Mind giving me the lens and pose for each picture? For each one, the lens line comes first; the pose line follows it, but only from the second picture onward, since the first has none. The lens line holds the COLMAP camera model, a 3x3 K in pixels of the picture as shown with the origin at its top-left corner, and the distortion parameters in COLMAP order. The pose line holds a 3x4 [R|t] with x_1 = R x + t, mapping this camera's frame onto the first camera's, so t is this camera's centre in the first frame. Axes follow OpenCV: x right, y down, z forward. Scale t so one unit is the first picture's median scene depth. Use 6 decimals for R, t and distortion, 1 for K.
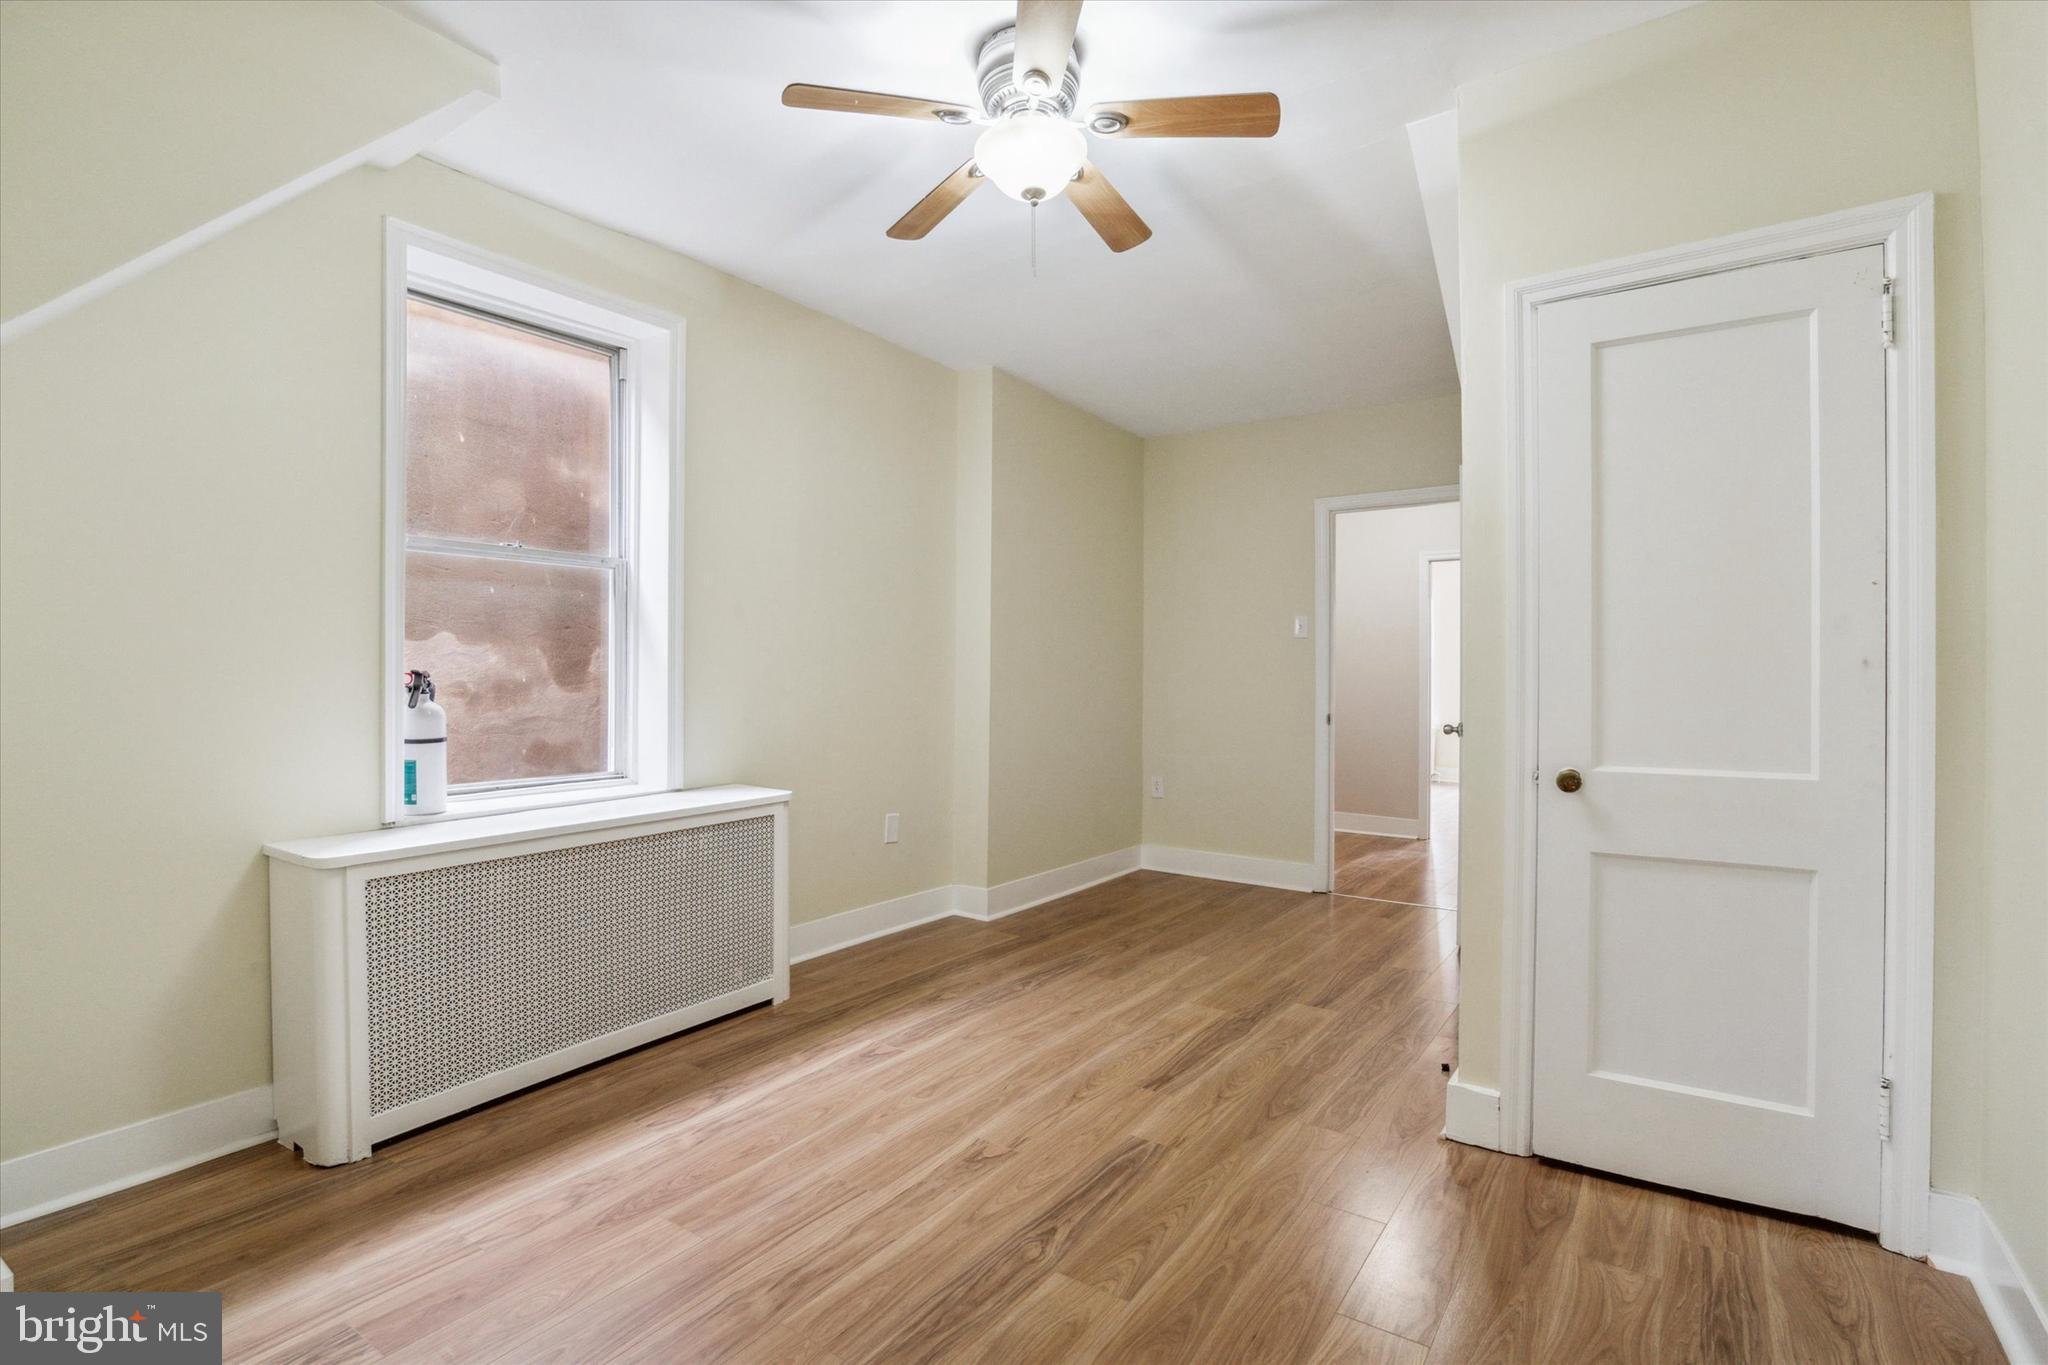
lens RADIAL K [[936.1, 0, 1024.0], [0, 936.1, 682.5], [0, 0, 1]] dist [0.005979, 0.000021]
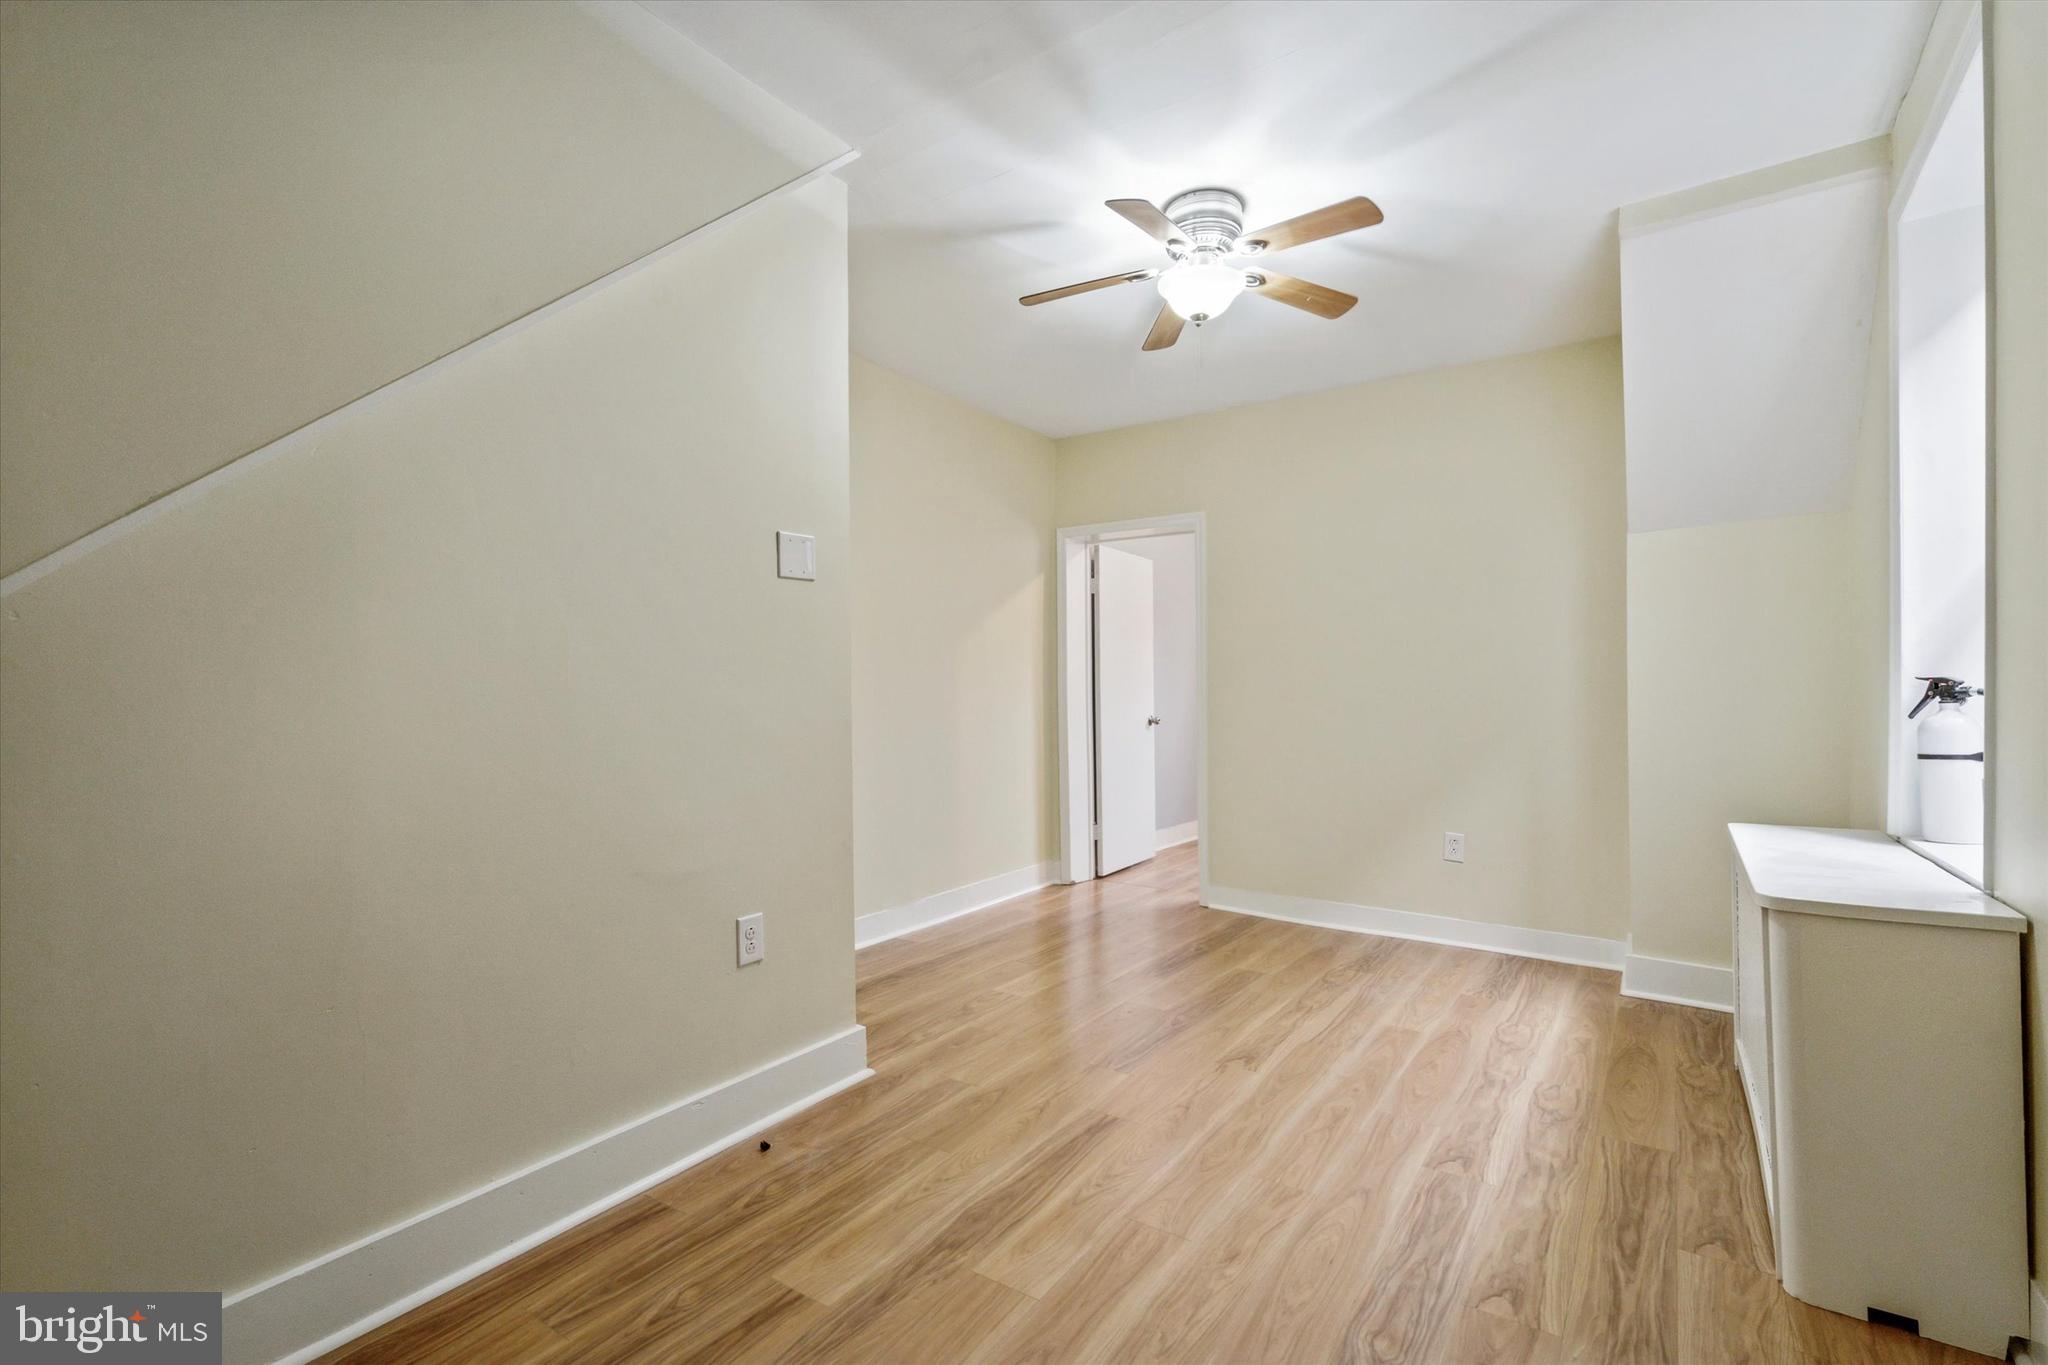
lens RADIAL K [[936.1, 0, 1024.0], [0, 936.1, 682.5], [0, 0, 1]] dist [0.005979, 0.000021]
pose [[-0.999696, 0.001181, -0.024616, 0.239445], [0.001300, 0.999987, -0.004830, -0.004741], [0.024610, -0.004861, -0.999685, 1.902921]]
